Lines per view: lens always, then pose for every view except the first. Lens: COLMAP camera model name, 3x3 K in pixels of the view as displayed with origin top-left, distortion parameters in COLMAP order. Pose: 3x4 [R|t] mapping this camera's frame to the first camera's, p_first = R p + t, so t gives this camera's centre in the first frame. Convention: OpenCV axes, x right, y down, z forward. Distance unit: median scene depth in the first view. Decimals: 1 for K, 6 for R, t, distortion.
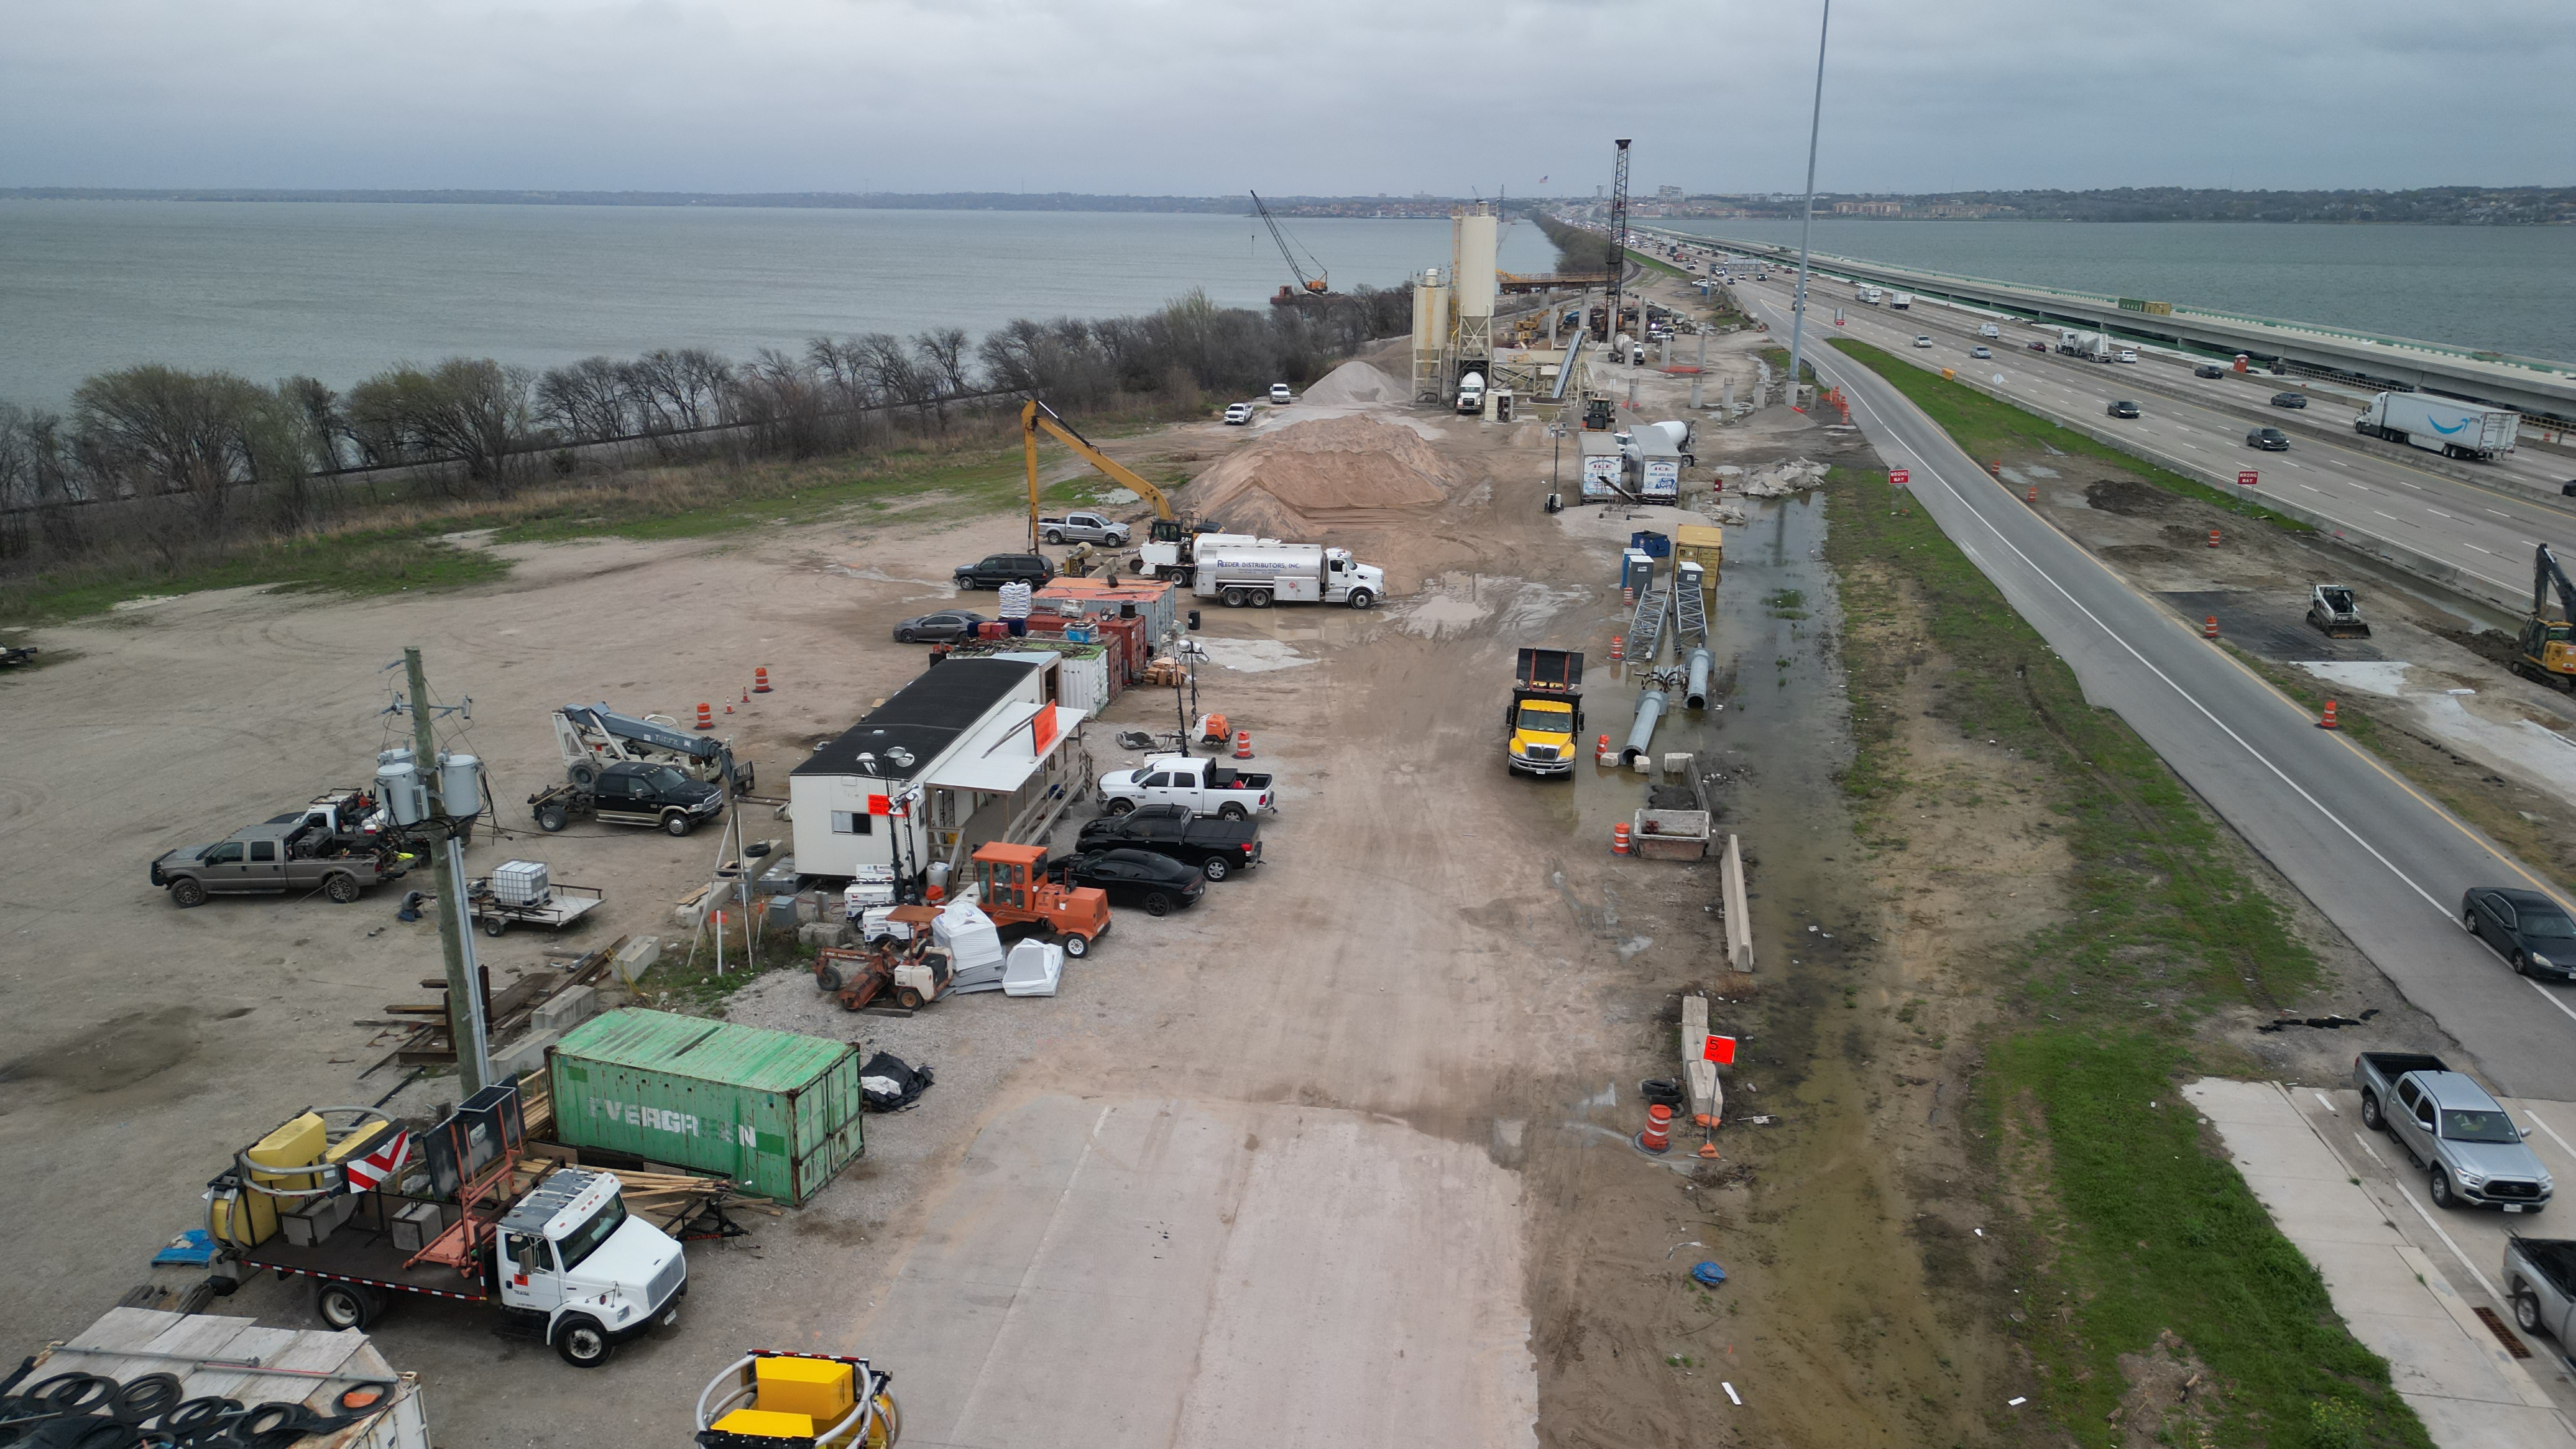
lens RADIAL K [[1784.1, 0, 1279.3], [0, 1784.1, 687.1], [0, 0, 1]] dist [0.066846, -0.062442]
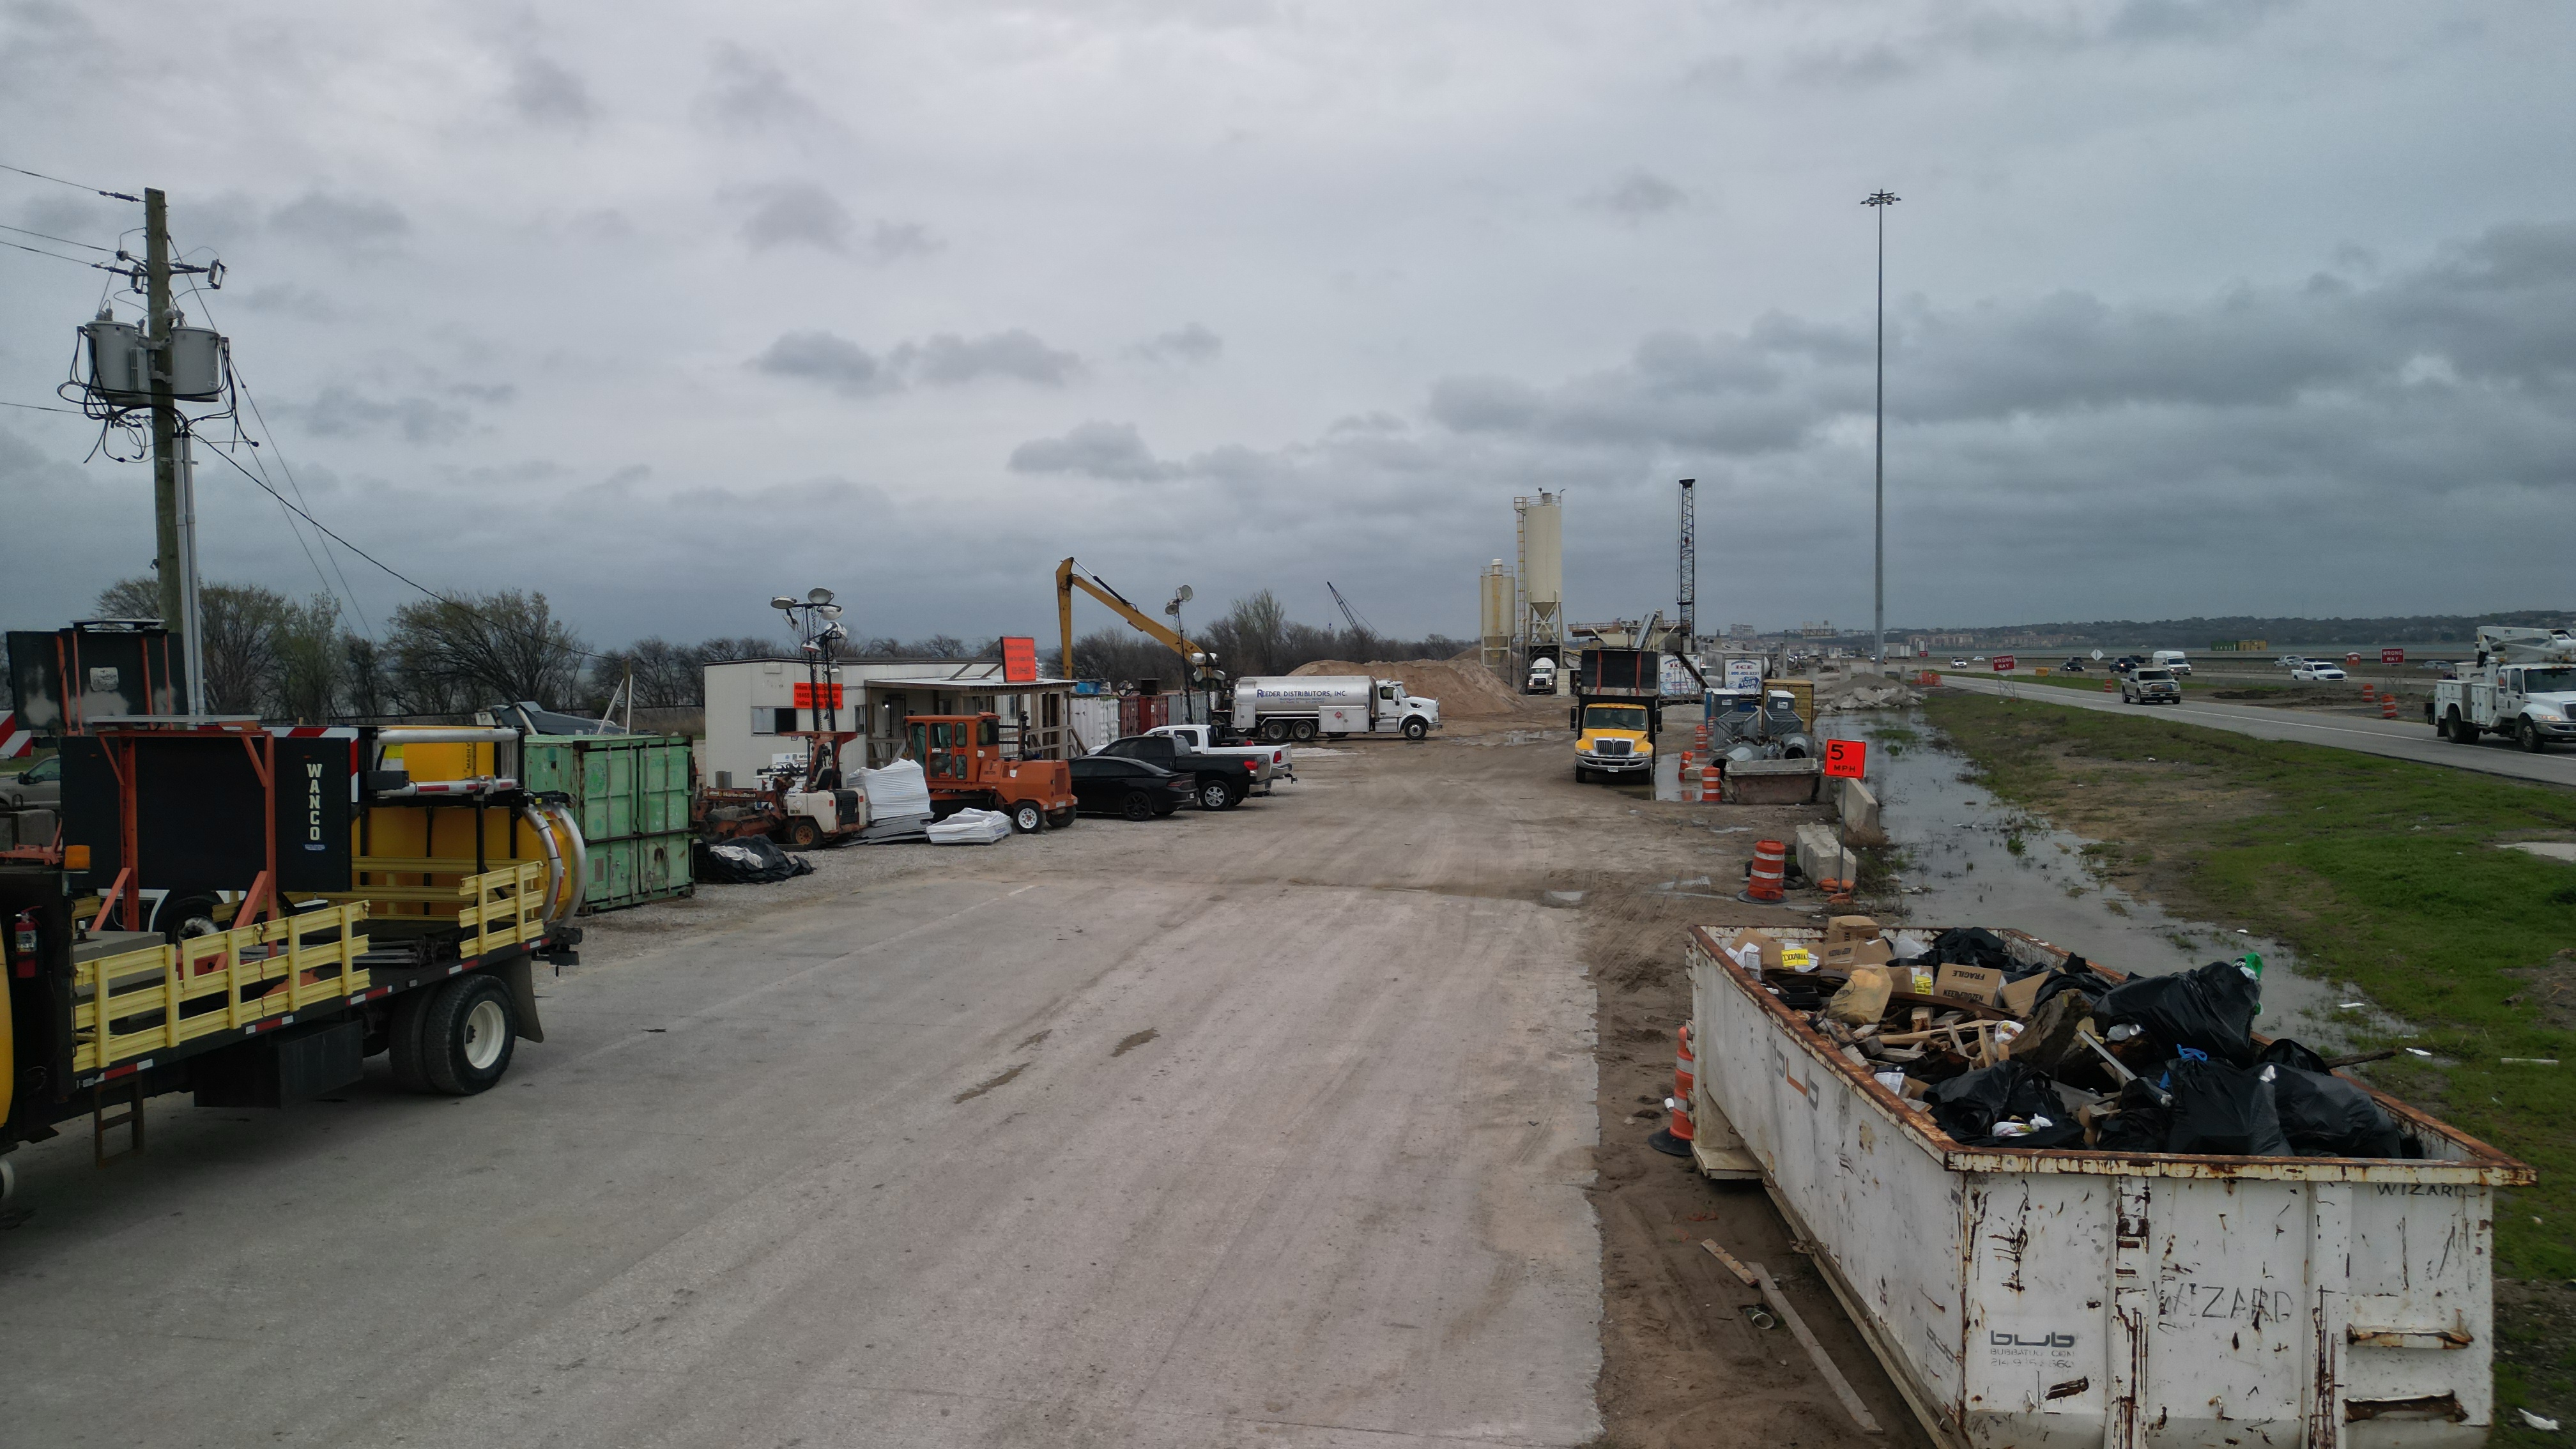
lens RADIAL K [[1782.3, 0, 1278.2], [0, 1782.3, 708.4], [0, 0, 1]] dist [0.064868, -0.068850]
pose [[0.998653, -0.020321, -0.047745, 0.031709], [0.008768, 0.972985, -0.230703, 0.235545], [0.051144, 0.229973, 0.971852, 0.178347]]
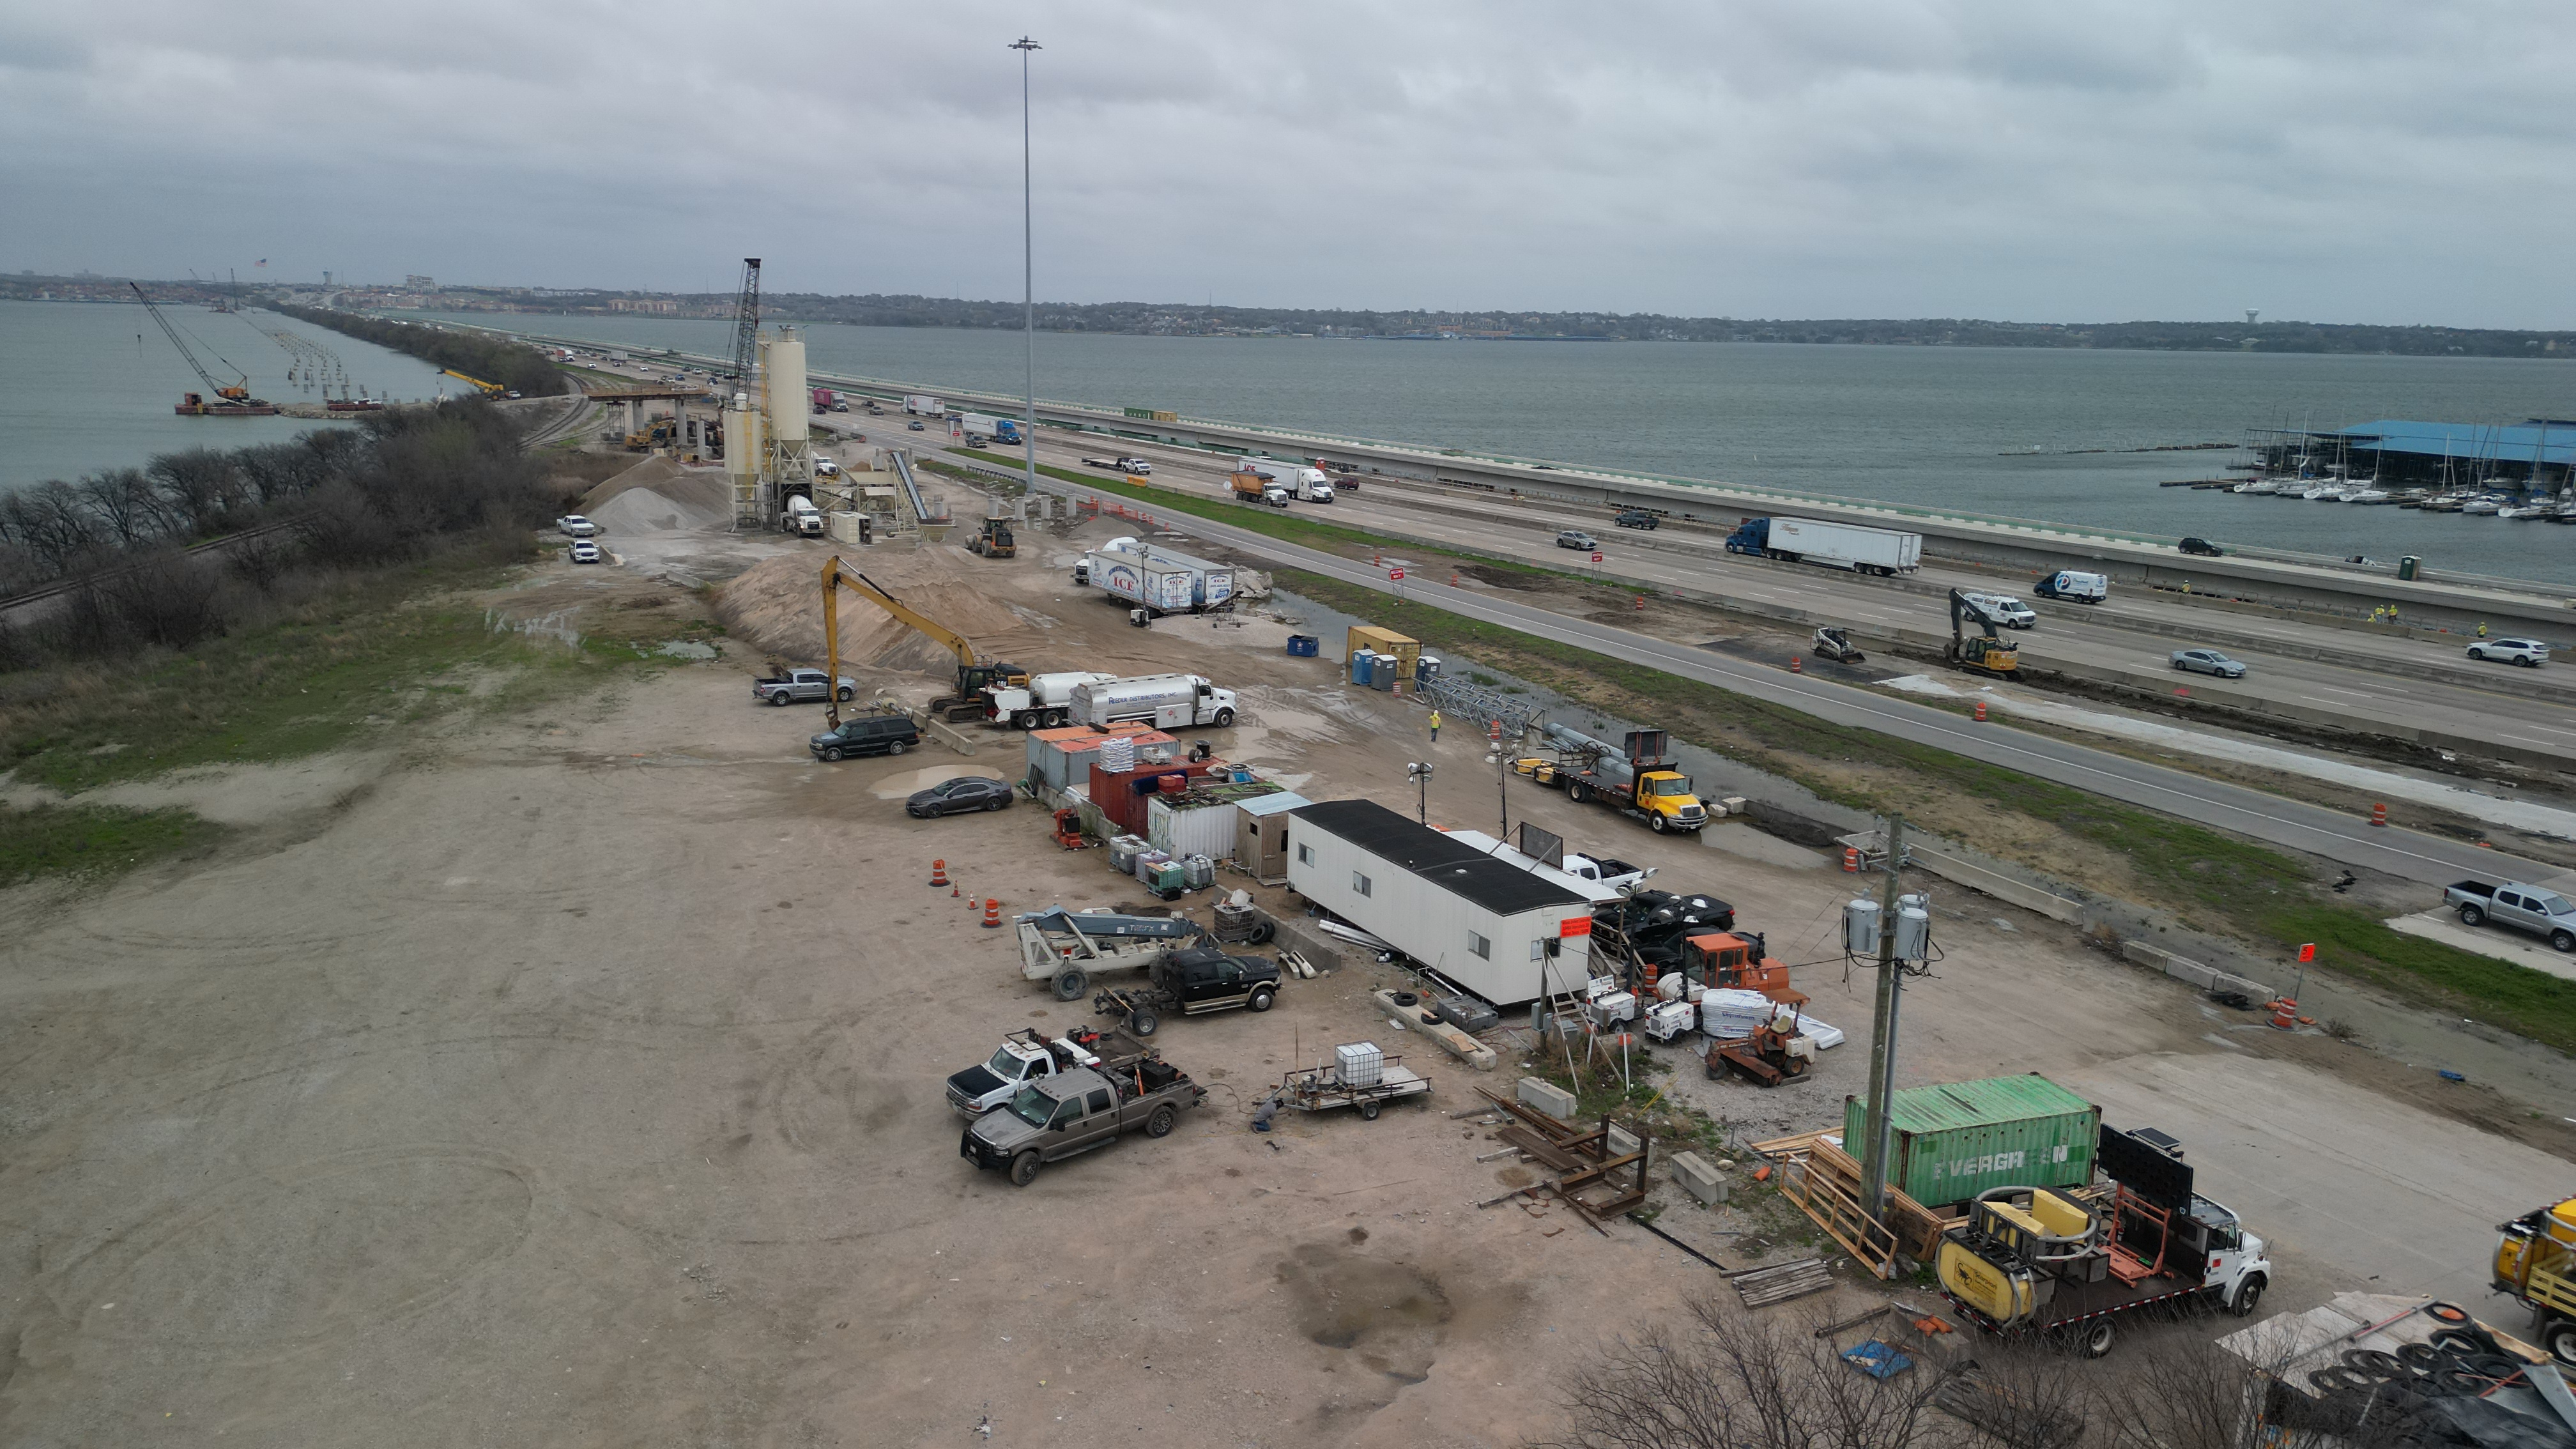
lens RADIAL K [[1782.3, 0, 1278.2], [0, 1782.3, 708.4], [0, 0, 1]] dist [0.064868, -0.068850]
pose [[0.797334, -0.114212, 0.592633, -0.902452], [0.137451, 0.990491, 0.005959, -0.091009], [-0.587678, 0.076707, 0.805450, 0.168763]]
